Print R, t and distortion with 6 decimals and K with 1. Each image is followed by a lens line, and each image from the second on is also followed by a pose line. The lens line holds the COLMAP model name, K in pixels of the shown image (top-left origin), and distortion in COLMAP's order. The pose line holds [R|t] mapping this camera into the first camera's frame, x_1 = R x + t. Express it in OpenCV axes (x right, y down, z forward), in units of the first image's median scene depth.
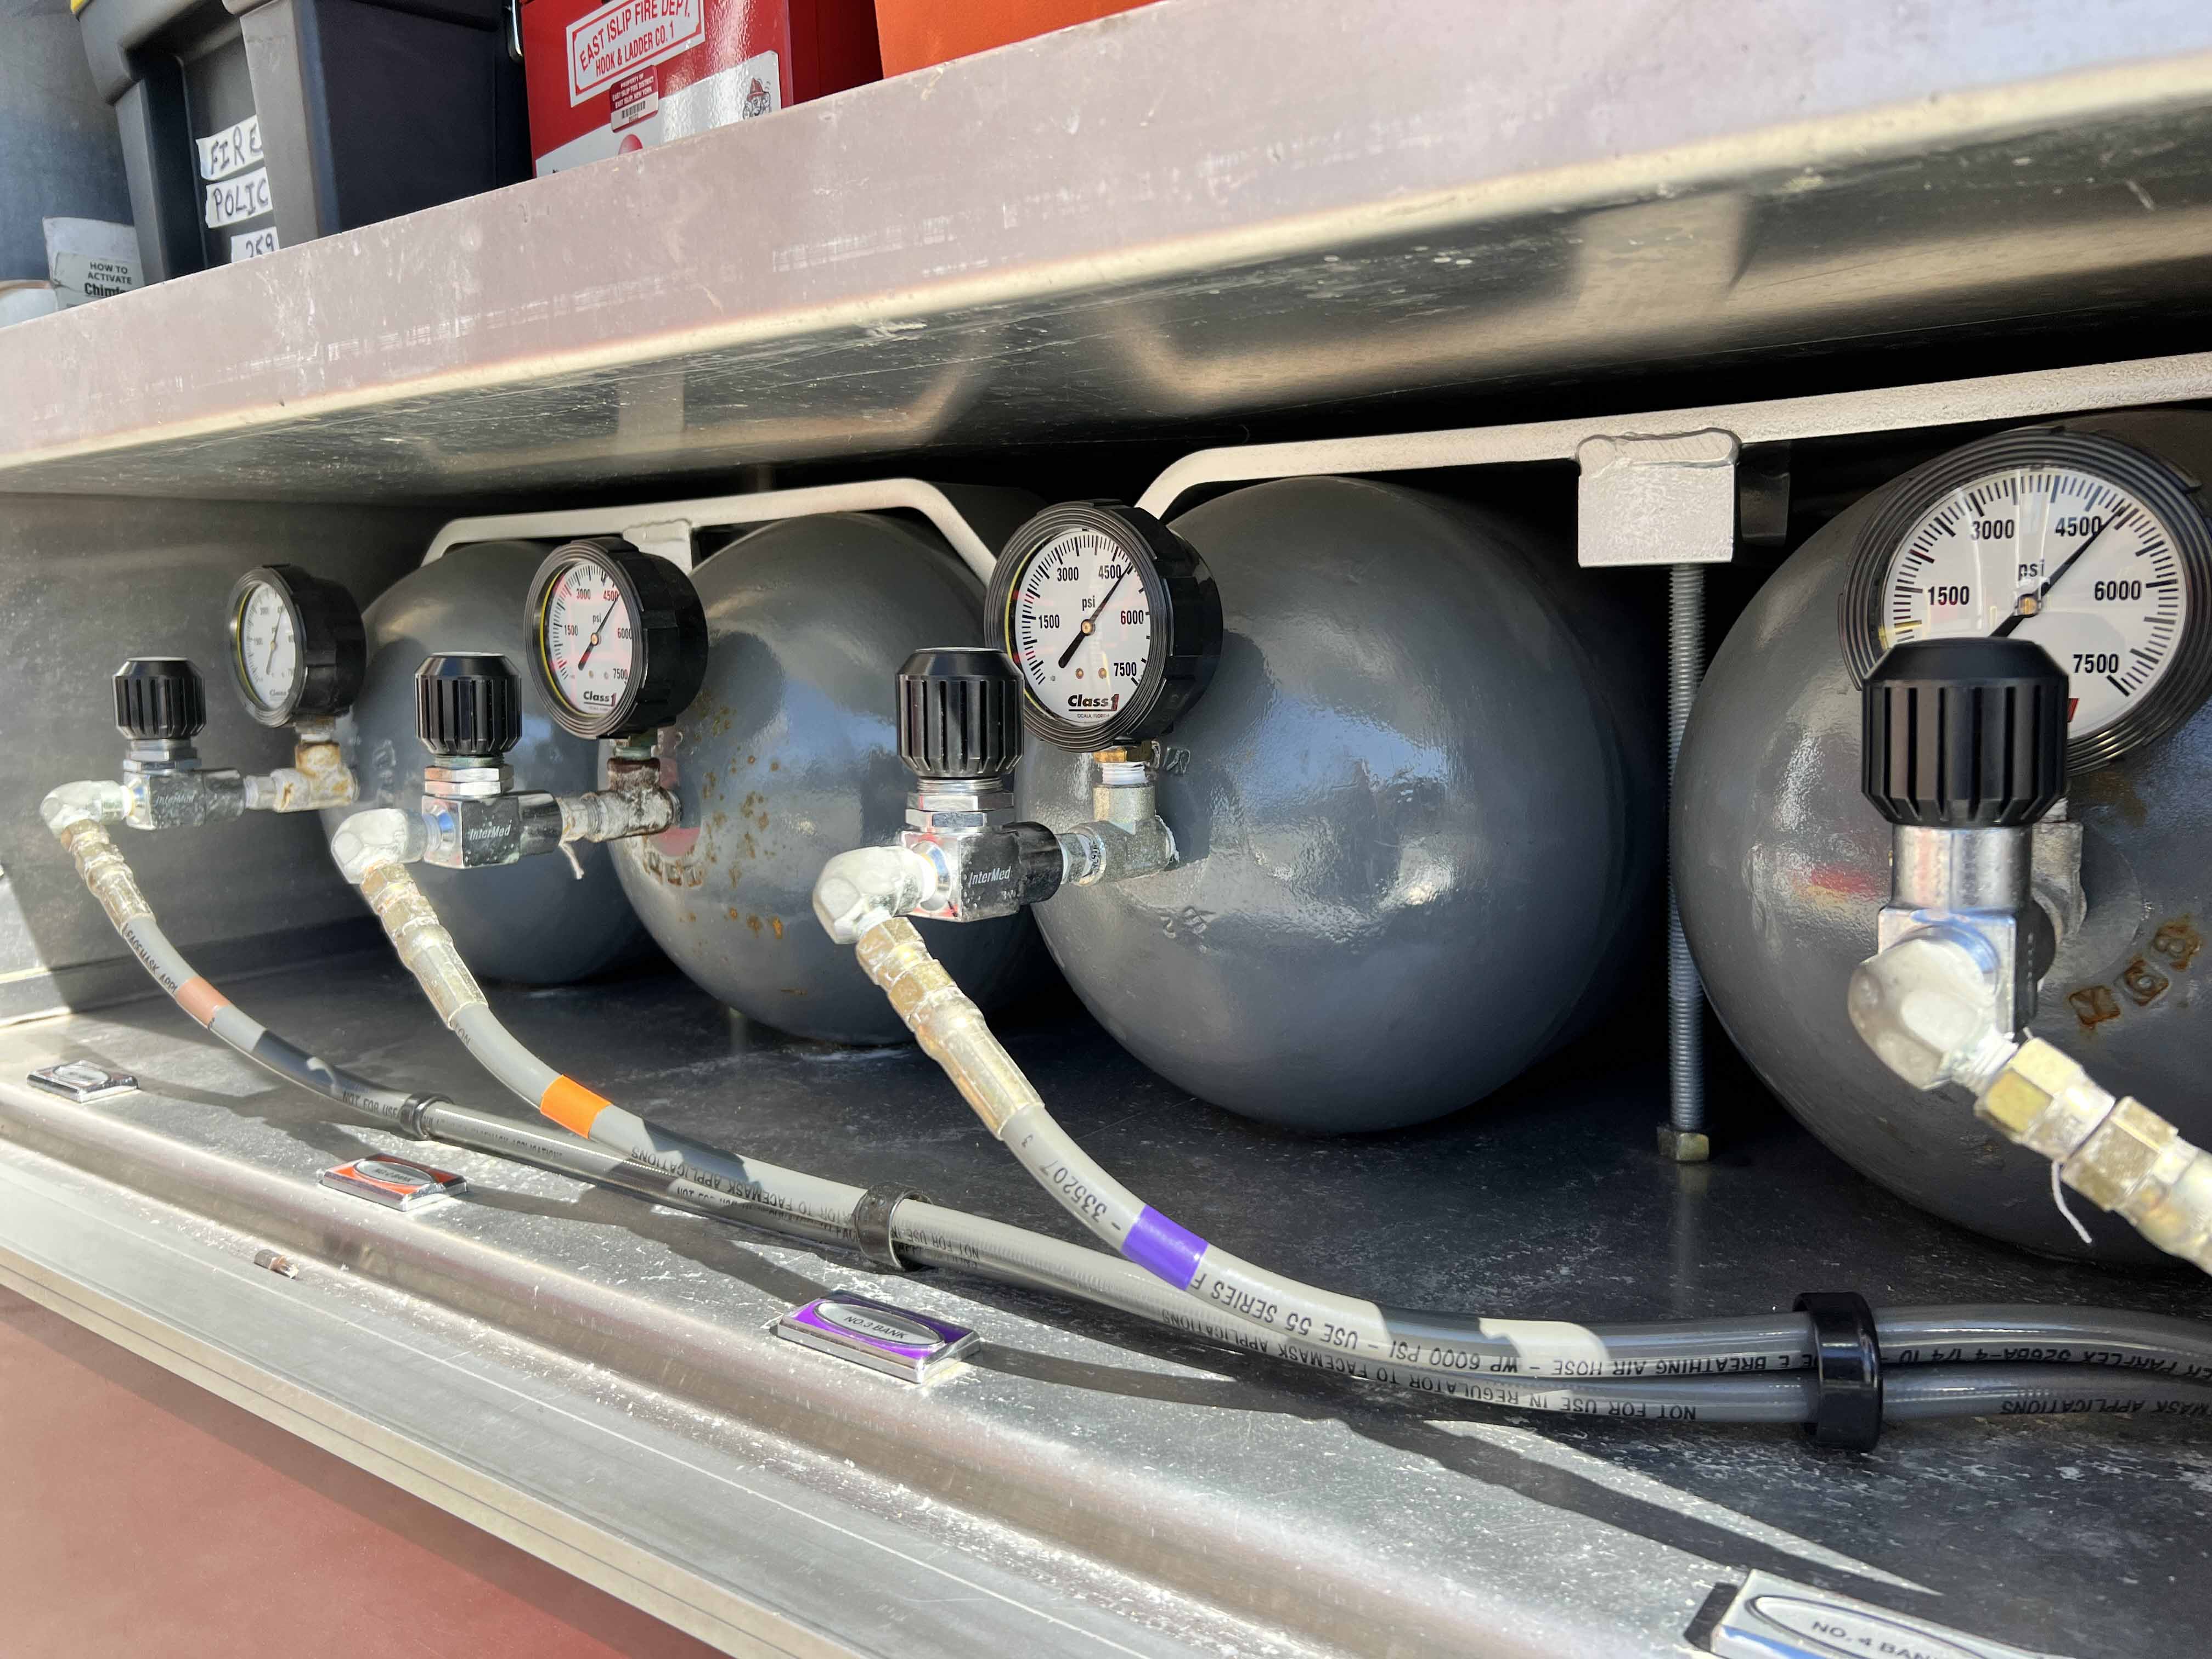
lens RADIAL K [[1683.9, 0, 1115.0], [0, 1683.9, 830.8], [0, 0, 1]] dist [0.063066, -0.076127]
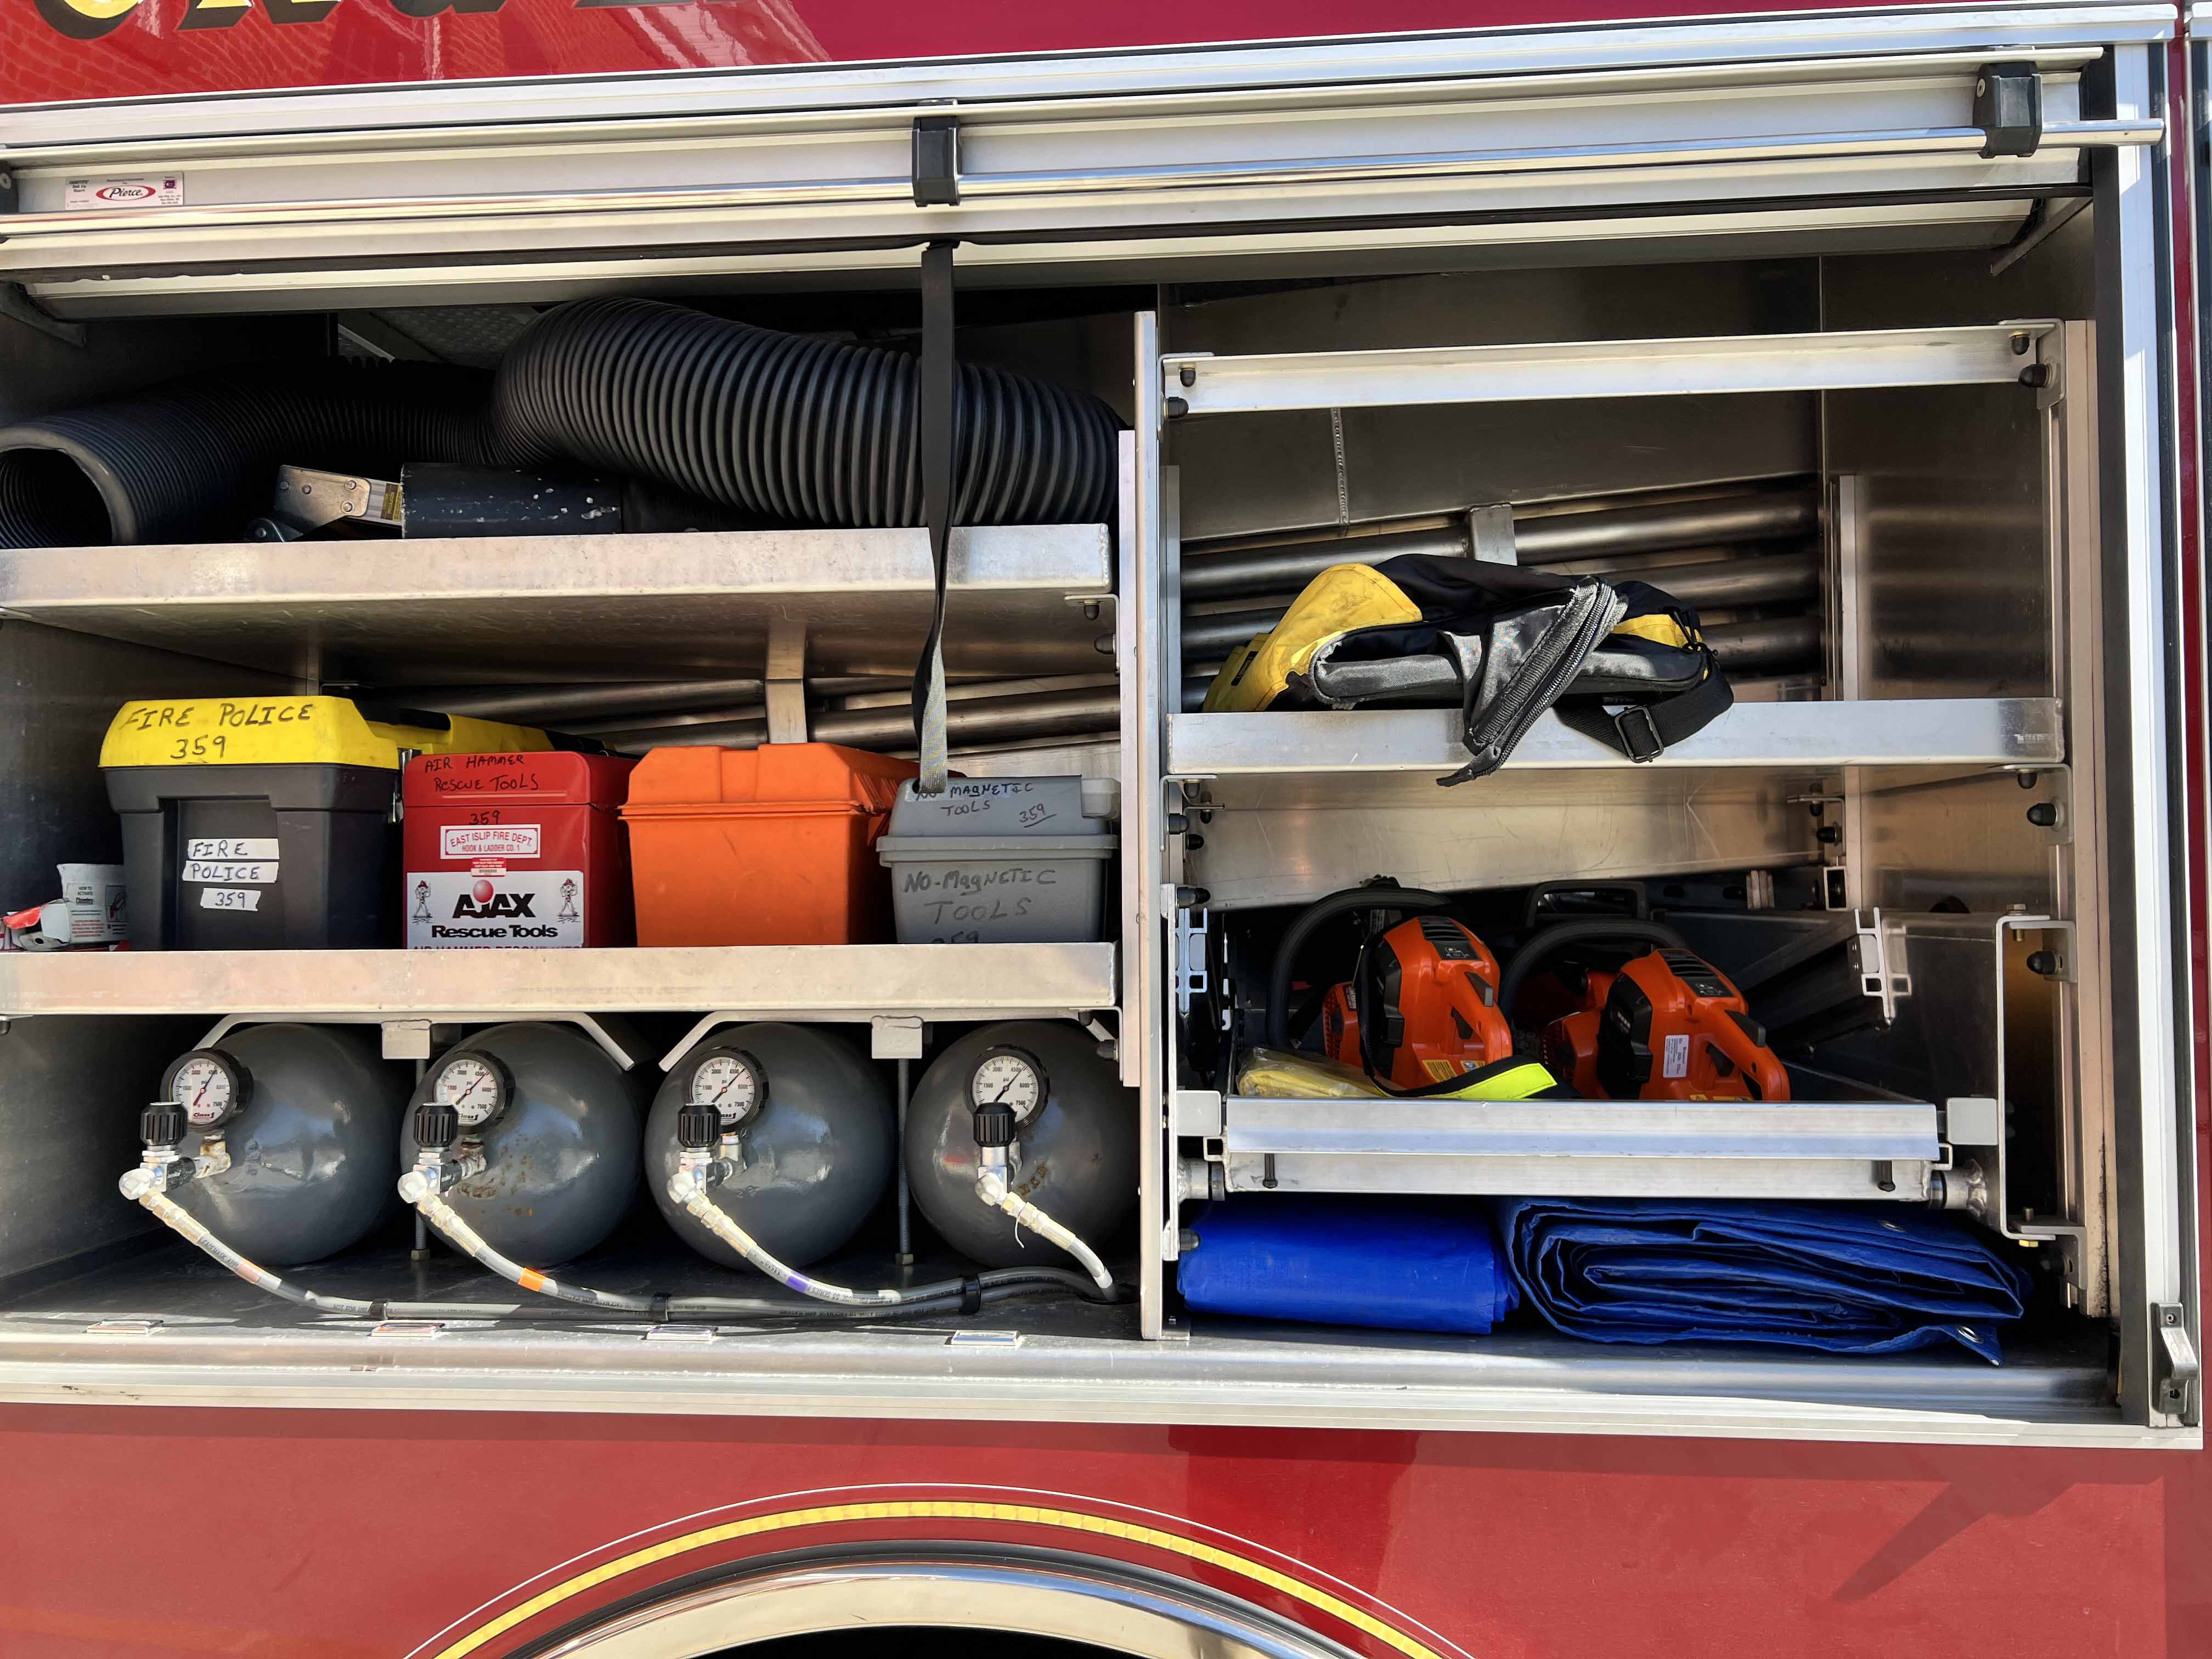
lens RADIAL K [[1683.9, 0, 1115.0], [0, 1683.9, 830.8], [0, 0, 1]] dist [0.063066, -0.076127]
pose [[0.847637, 0.035864, 0.529363, -1.250151], [0.051713, 0.987378, -0.149699, -0.111431], [-0.528050, 0.154265, 0.835084, -2.323712]]
